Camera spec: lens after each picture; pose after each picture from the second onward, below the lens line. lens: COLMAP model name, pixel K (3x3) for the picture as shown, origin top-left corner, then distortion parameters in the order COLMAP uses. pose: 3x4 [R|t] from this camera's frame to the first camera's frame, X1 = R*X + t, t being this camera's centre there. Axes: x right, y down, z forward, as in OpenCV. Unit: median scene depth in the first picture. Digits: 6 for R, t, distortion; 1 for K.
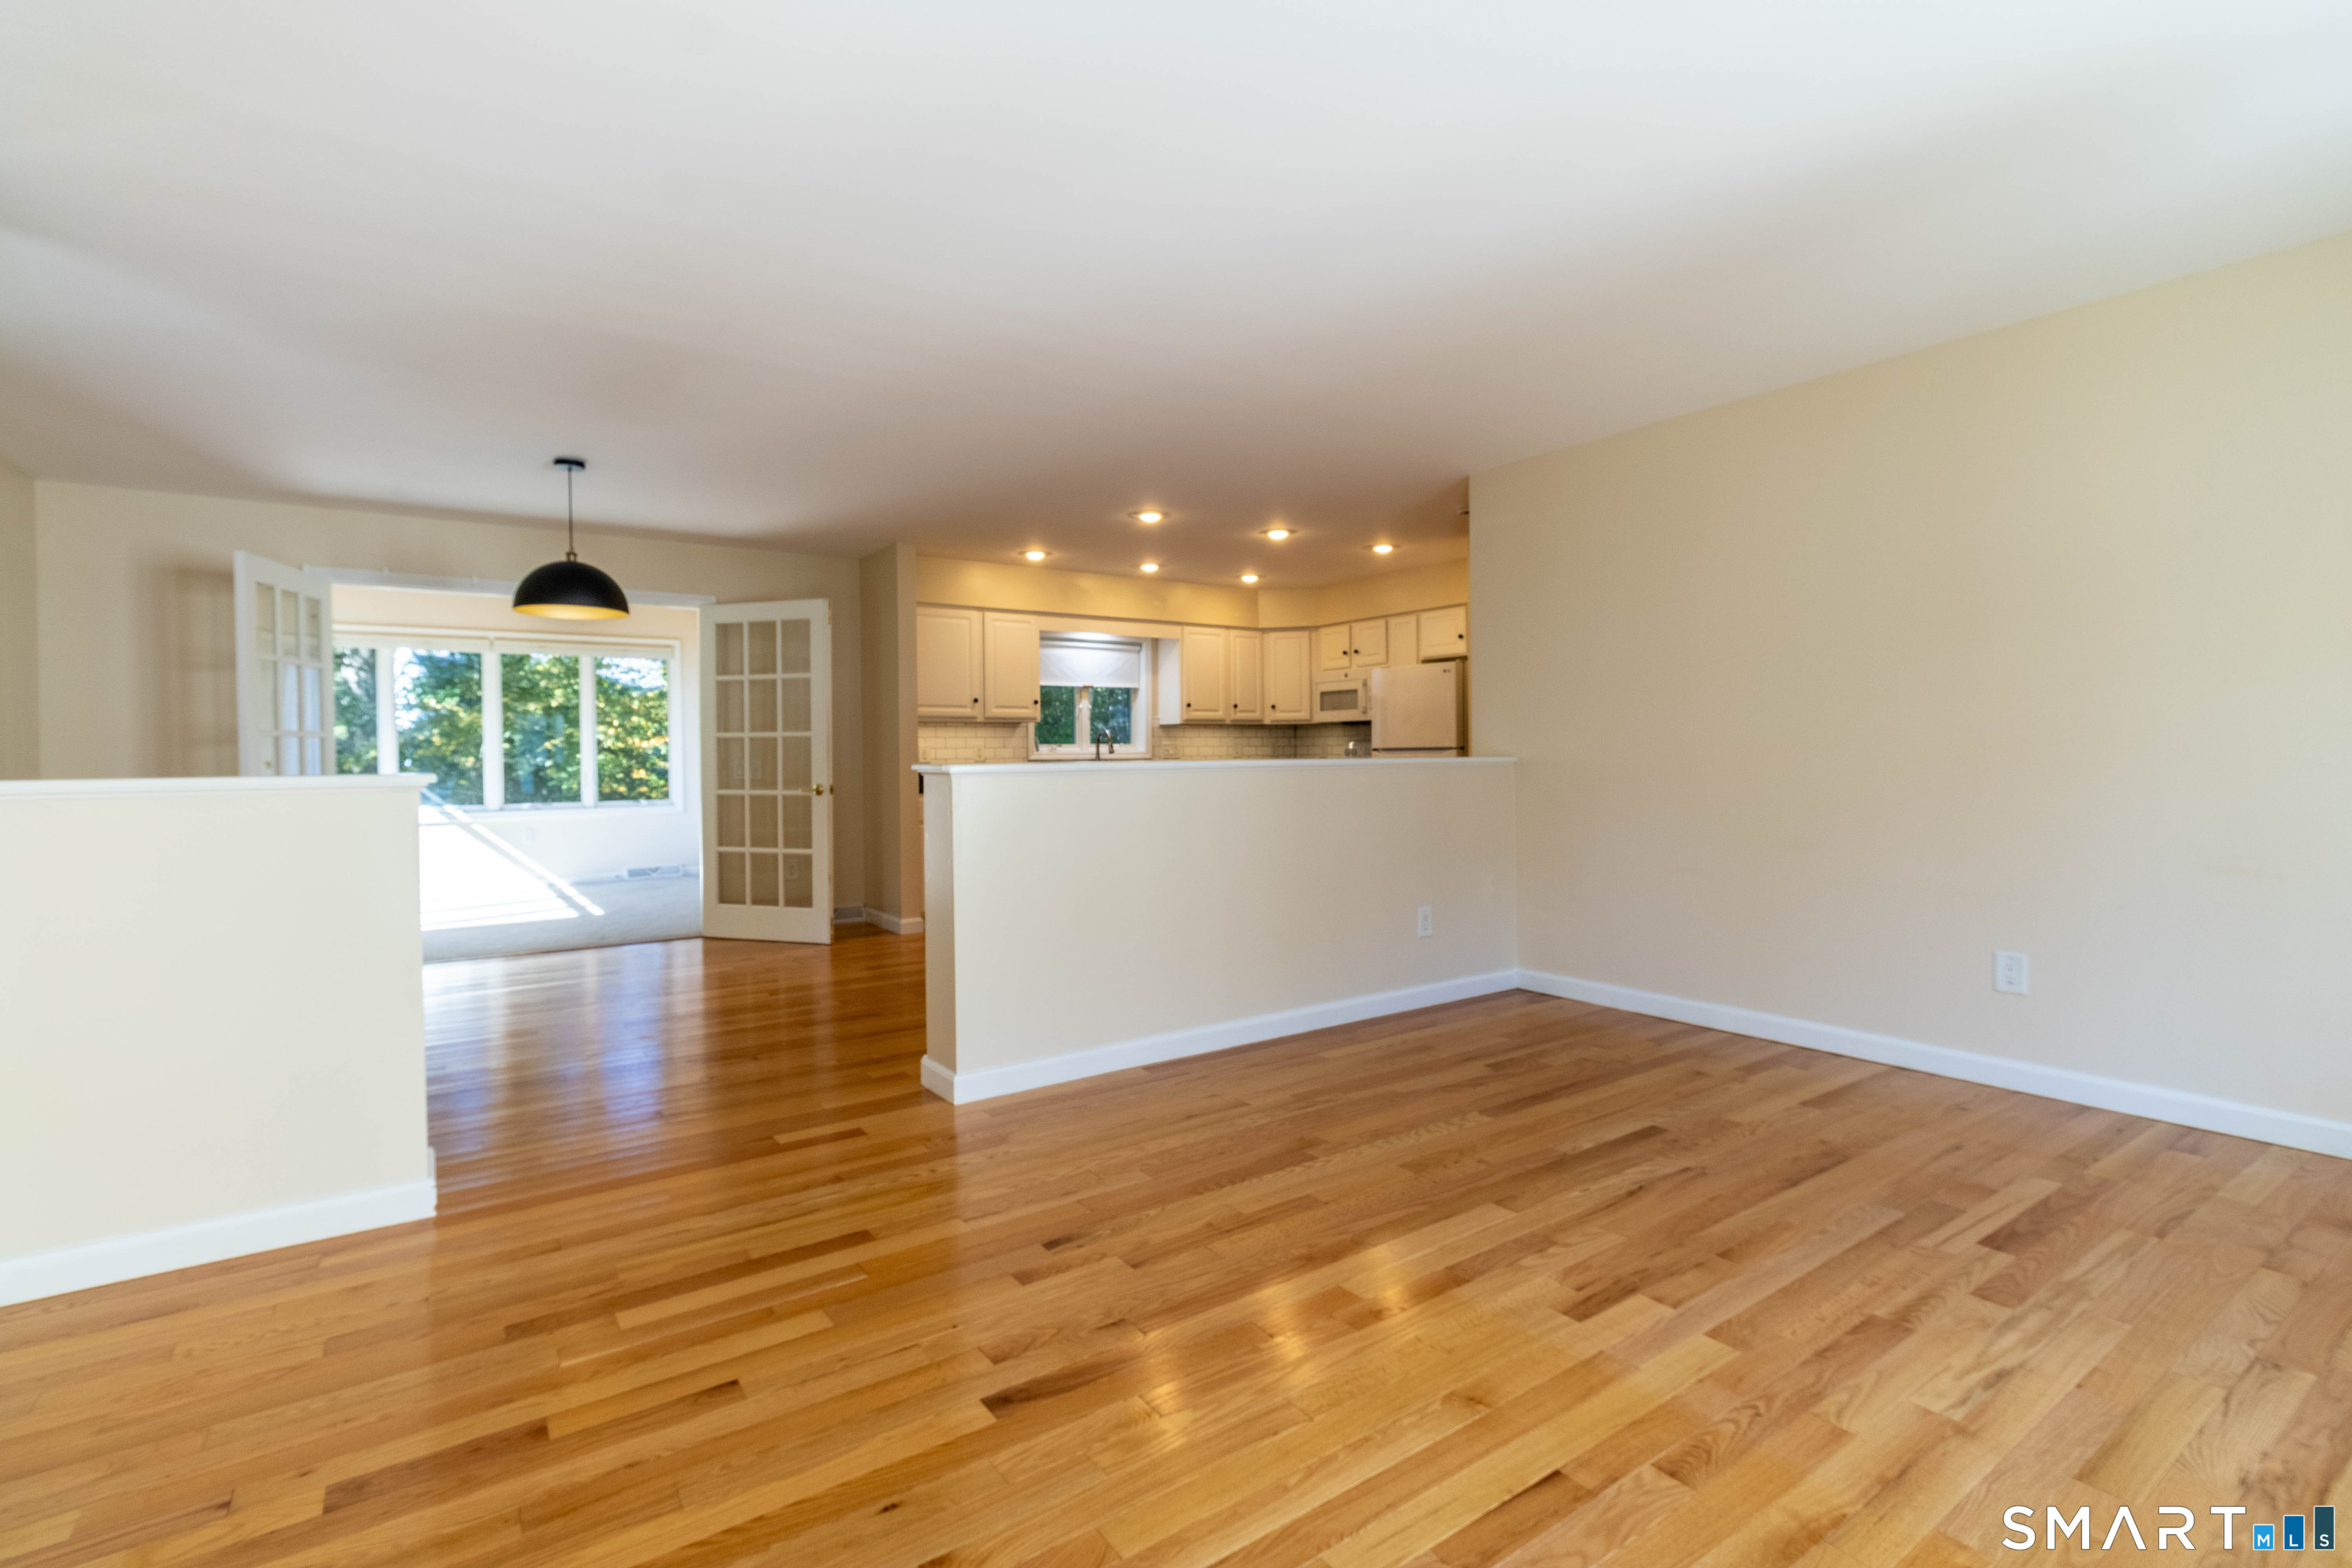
lens RADIAL K [[1082.7, 0, 1184.4], [0, 1082.7, 766.3], [0, 0, 1]] dist [0.003198, 0.000295]
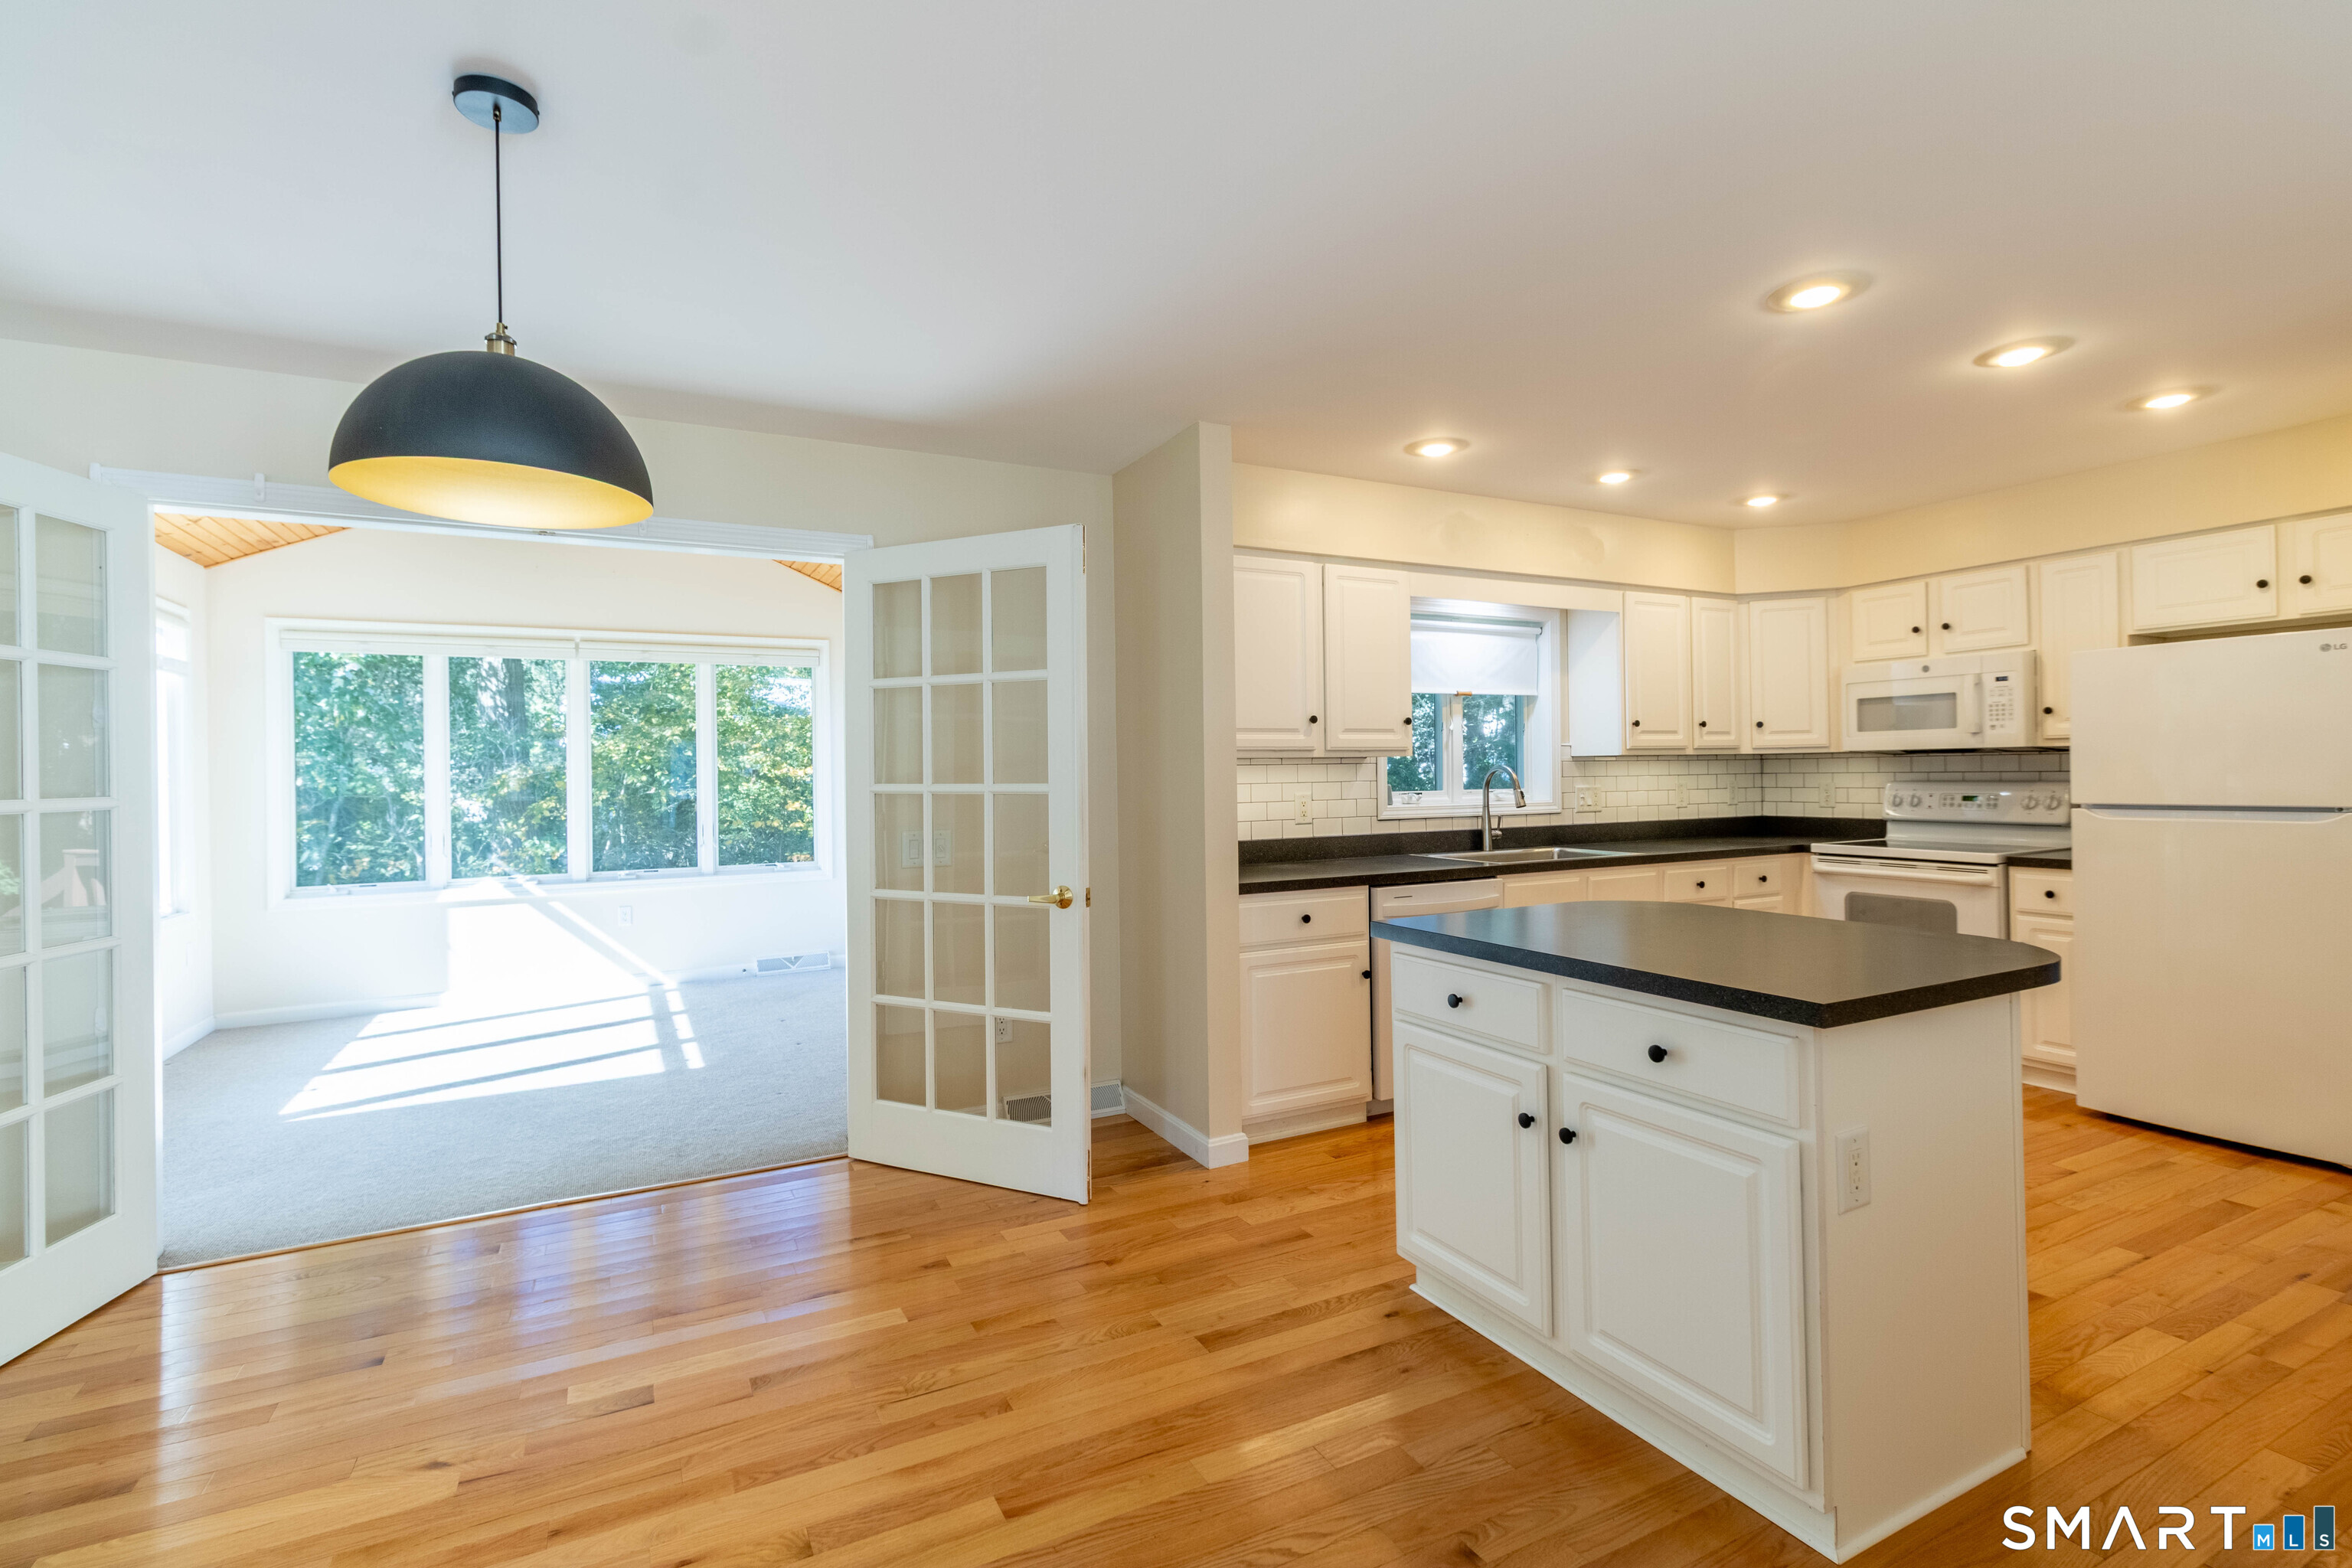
lens RADIAL K [[1082.7, 0, 1177.1], [0, 1082.7, 773.0], [0, 0, 1]] dist [0.003198, 0.000295]
pose [[0.990501, -0.003603, -0.137459, -0.212249], [0.002189, 0.999943, -0.010433, -0.031096], [0.137489, 0.010033, 0.990453, 0.496440]]
